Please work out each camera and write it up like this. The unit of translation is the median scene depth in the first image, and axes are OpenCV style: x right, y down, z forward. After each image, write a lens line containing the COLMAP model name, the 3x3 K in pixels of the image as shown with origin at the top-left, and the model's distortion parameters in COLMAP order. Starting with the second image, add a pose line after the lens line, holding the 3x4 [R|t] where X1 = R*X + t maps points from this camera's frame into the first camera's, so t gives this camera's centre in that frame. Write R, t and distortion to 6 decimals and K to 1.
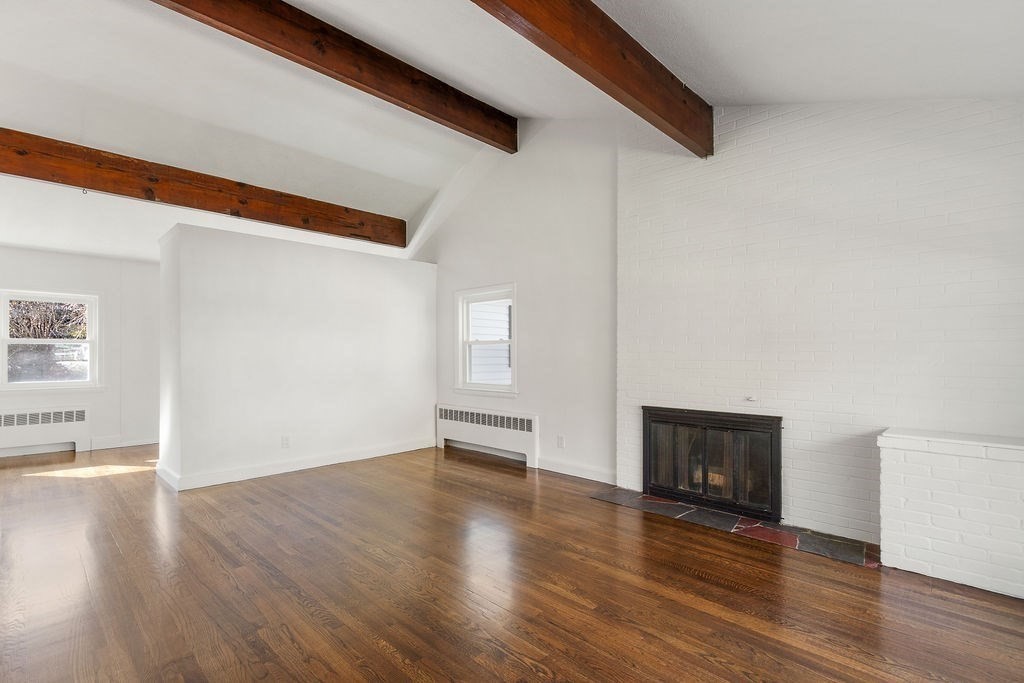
lens RADIAL K [[479.4, 0, 506.2], [0, 479.4, 347.9], [0, 0, 1]] dist [0.011534, 0.000687]
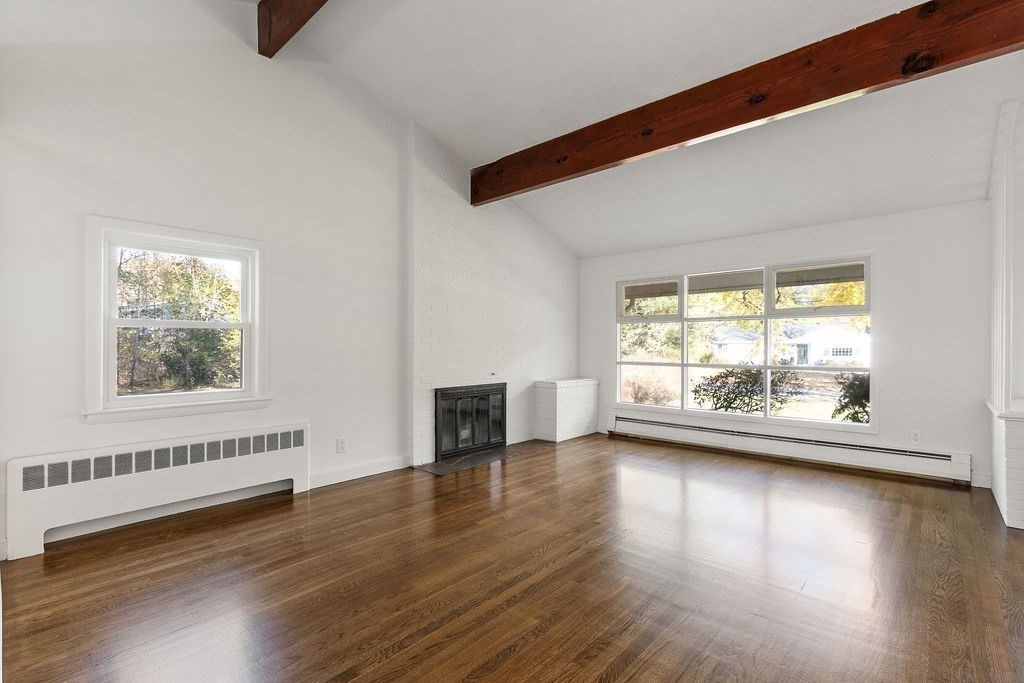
lens RADIAL K [[470.7, 0, 498.4], [0, 470.7, 342.4], [0, 0, 1]] dist [0.005002, -0.000517]
pose [[-0.031318, 0.010655, 0.999453, -0.799676], [-0.012074, 0.999866, -0.011038, 0.015723], [-0.999437, -0.012413, -0.031185, 0.798149]]
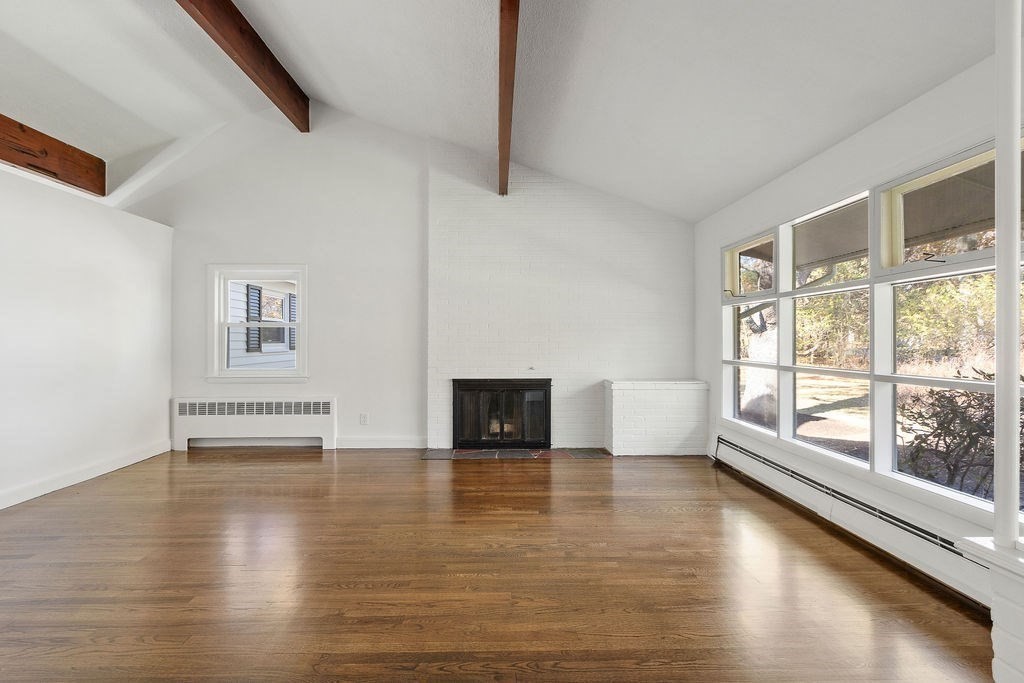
lens RADIAL K [[470.7, 0, 504.8], [0, 470.7, 332.9], [0, 0, 1]] dist [0.005002, -0.000517]
pose [[0.697746, 0.008493, 0.716295, -0.453142], [-0.009887, 0.999949, -0.002225, 0.001751], [-0.716277, -0.005530, 0.697794, 0.042871]]
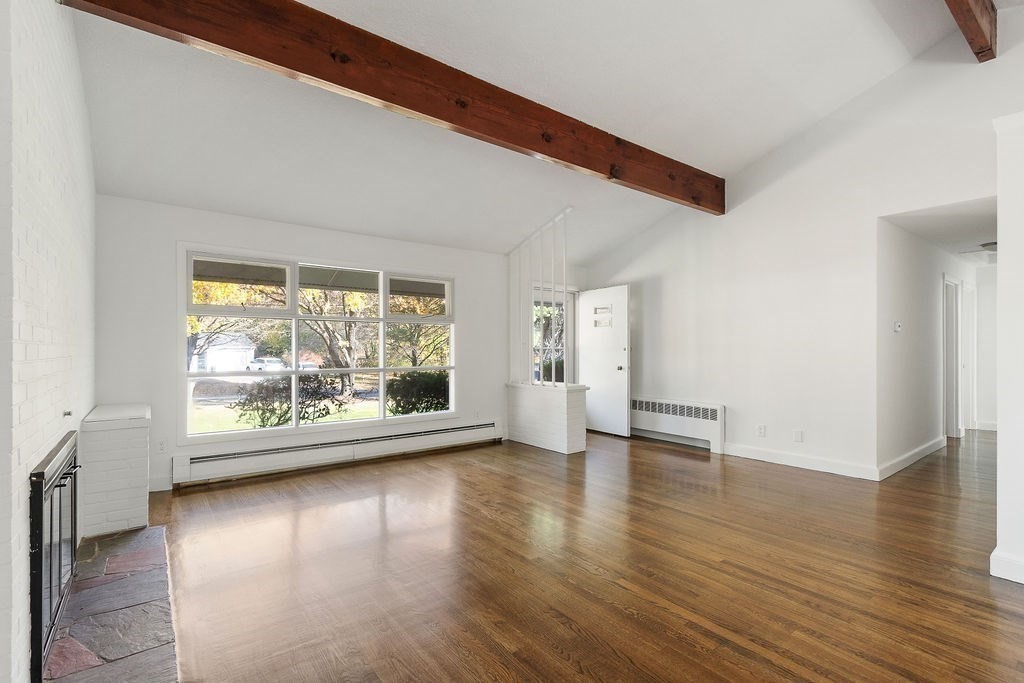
lens RADIAL K [[470.7, 0, 507.6], [0, 470.7, 349.3], [0, 0, 1]] dist [0.005002, -0.000517]
pose [[-0.990279, 0.003067, 0.139061, -0.150874], [0.001558, 0.999939, -0.010960, 0.017538], [-0.139086, -0.010637, -0.990223, 1.214941]]
